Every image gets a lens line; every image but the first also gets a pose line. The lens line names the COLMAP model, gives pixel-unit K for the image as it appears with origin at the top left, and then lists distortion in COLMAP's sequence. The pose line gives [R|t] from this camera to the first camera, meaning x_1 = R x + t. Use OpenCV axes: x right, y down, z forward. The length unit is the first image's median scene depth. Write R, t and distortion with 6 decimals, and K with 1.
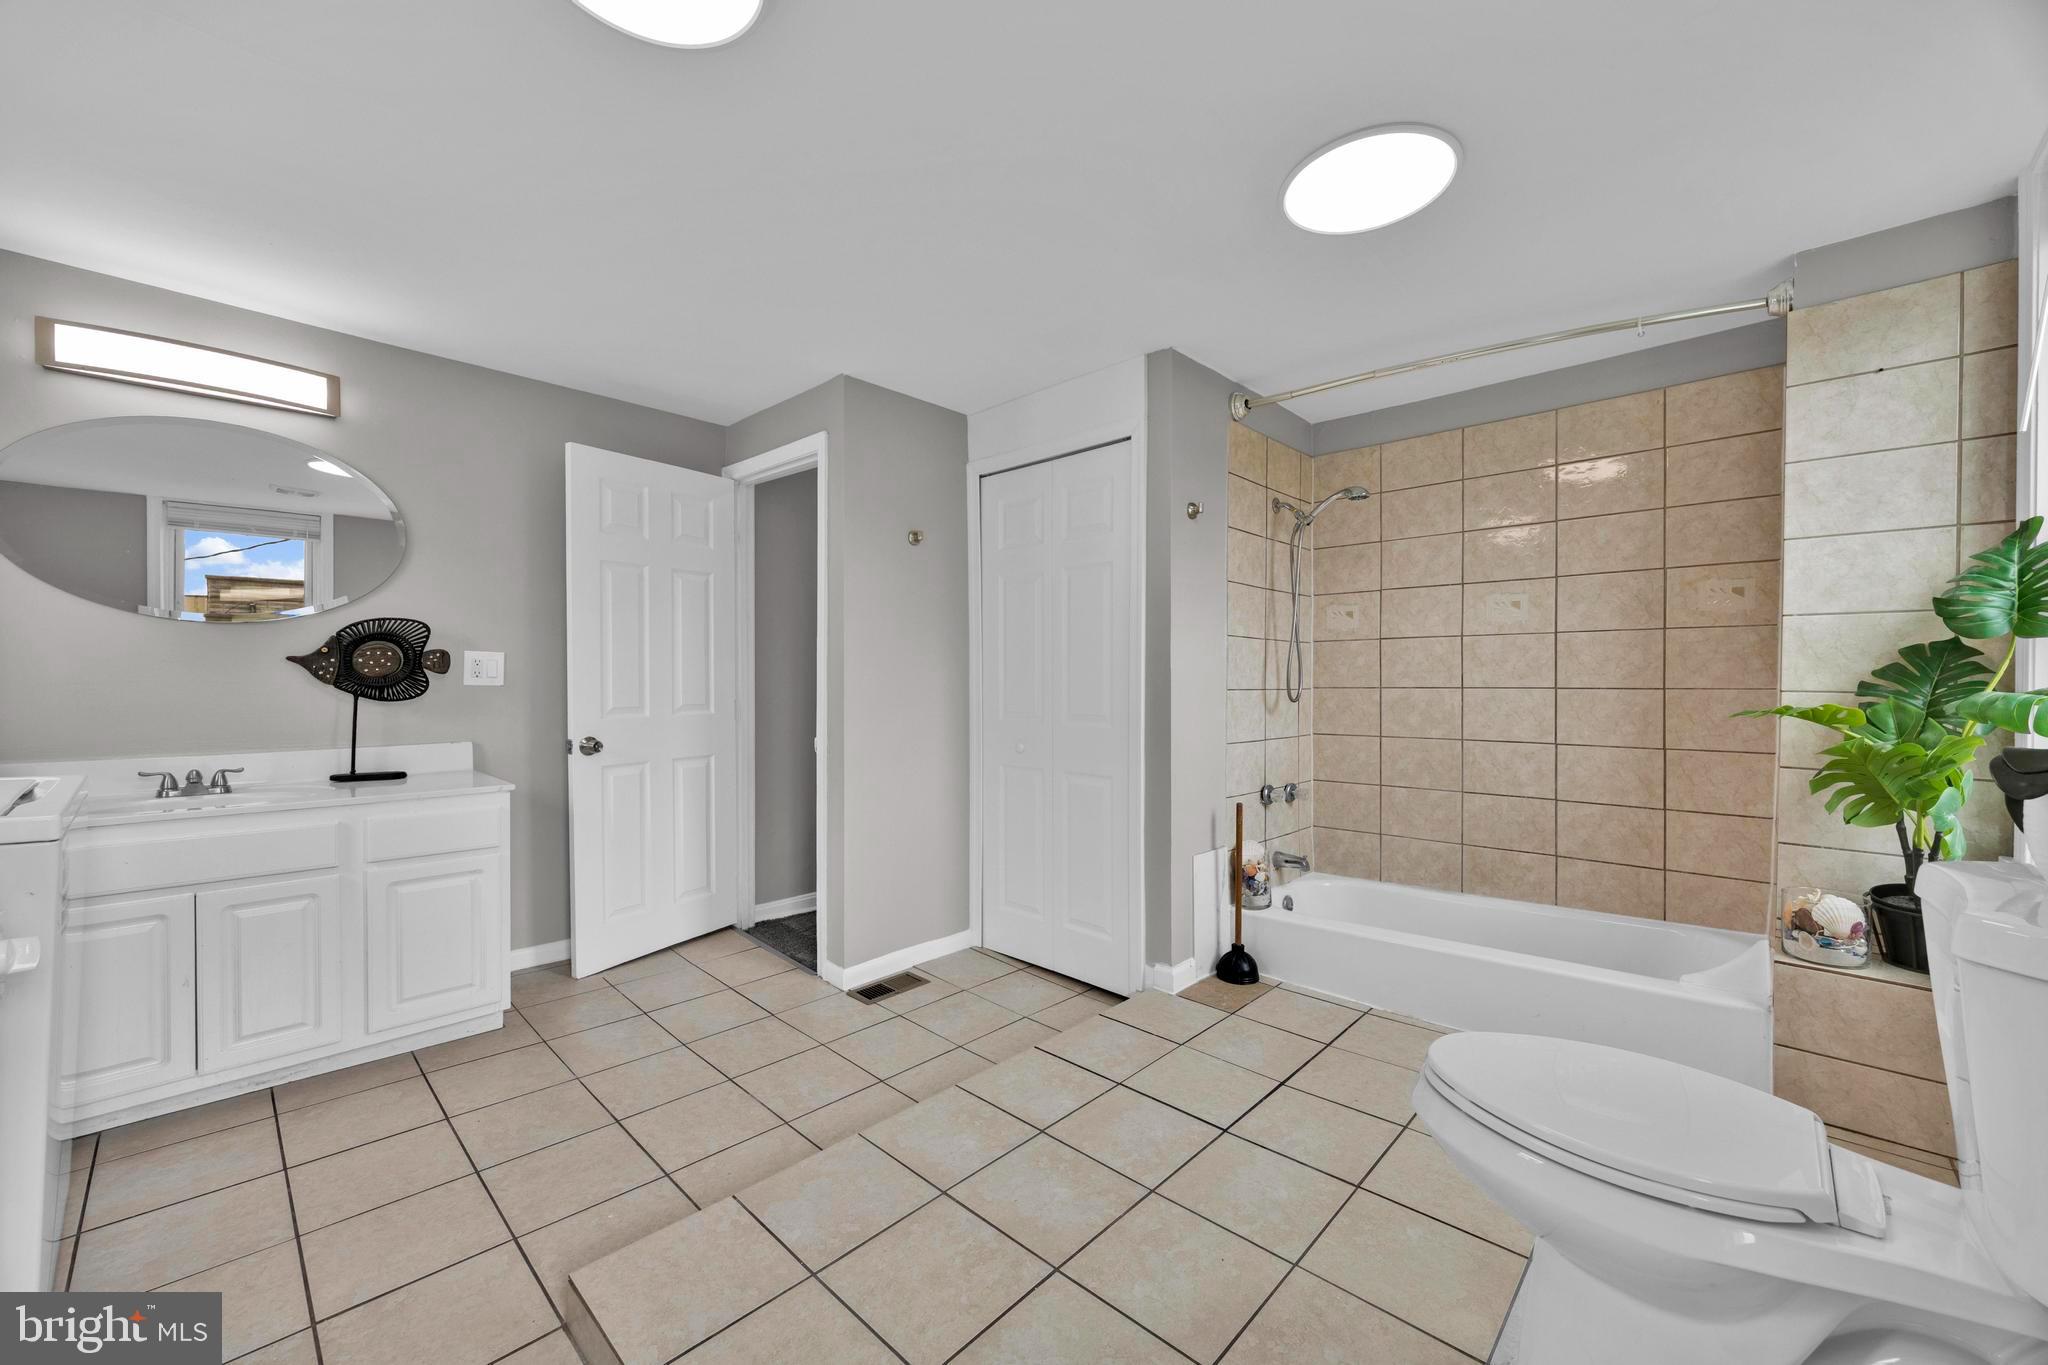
lens RADIAL K [[774.3, 0, 1026.2], [0, 774.3, 686.5], [0, 0, 1]] dist [-0.004015, 0.000071]
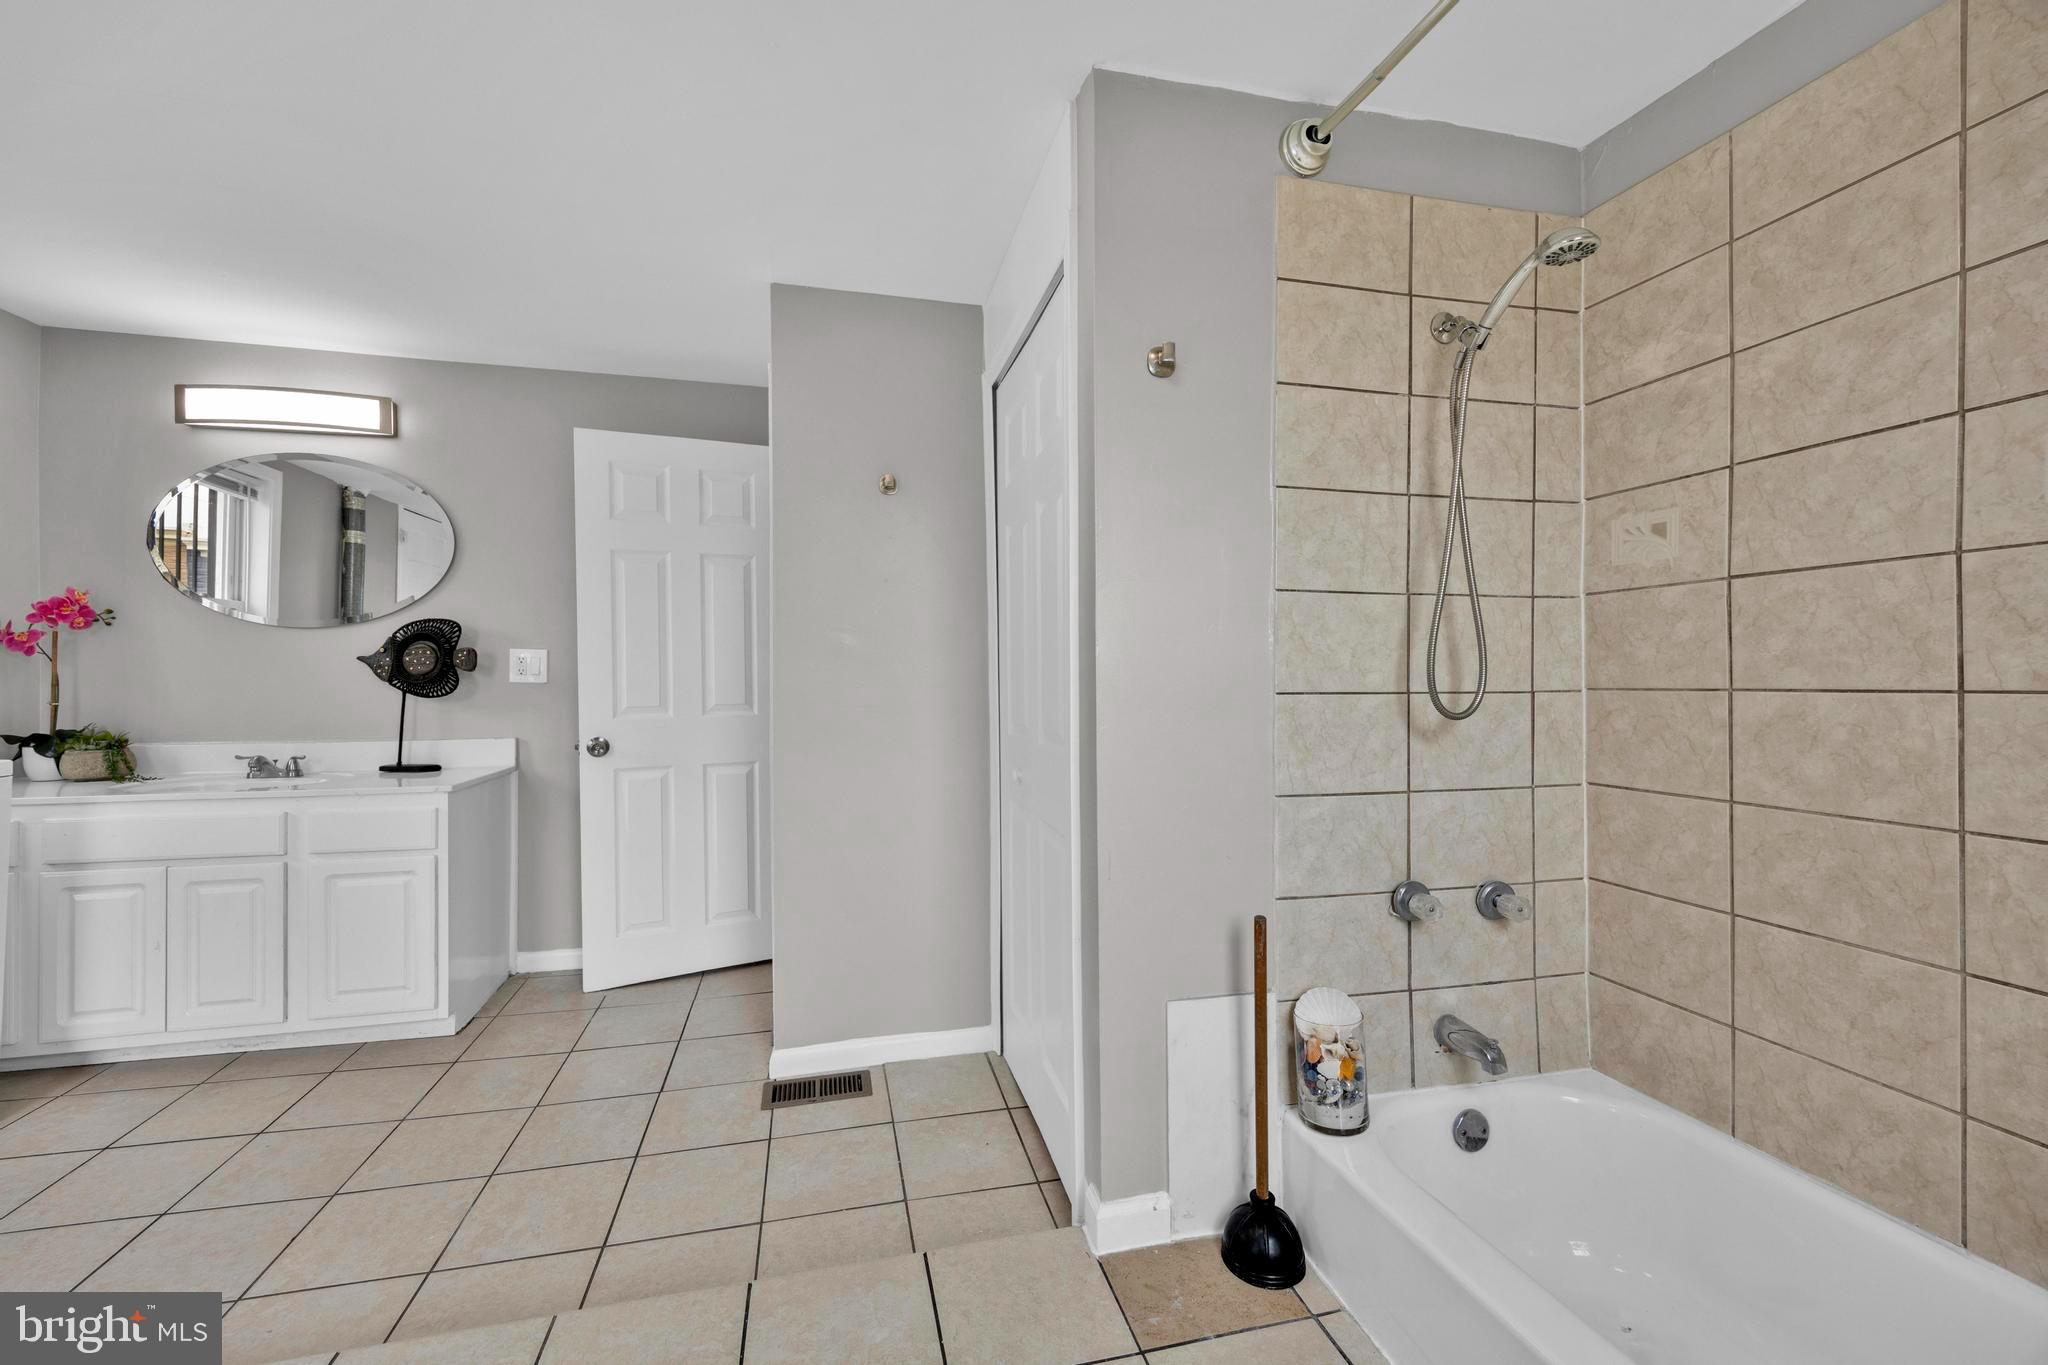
lens RADIAL K [[816.3, 0, 1029.4], [0, 816.3, 678.3], [0, 0, 1]] dist [0.006071, 0.000351]
pose [[0.842466, -0.001769, -0.538747, 0.424736], [-0.001459, 0.999983, -0.005566, -0.001975], [0.538748, 0.005475, 0.842449, 0.452439]]
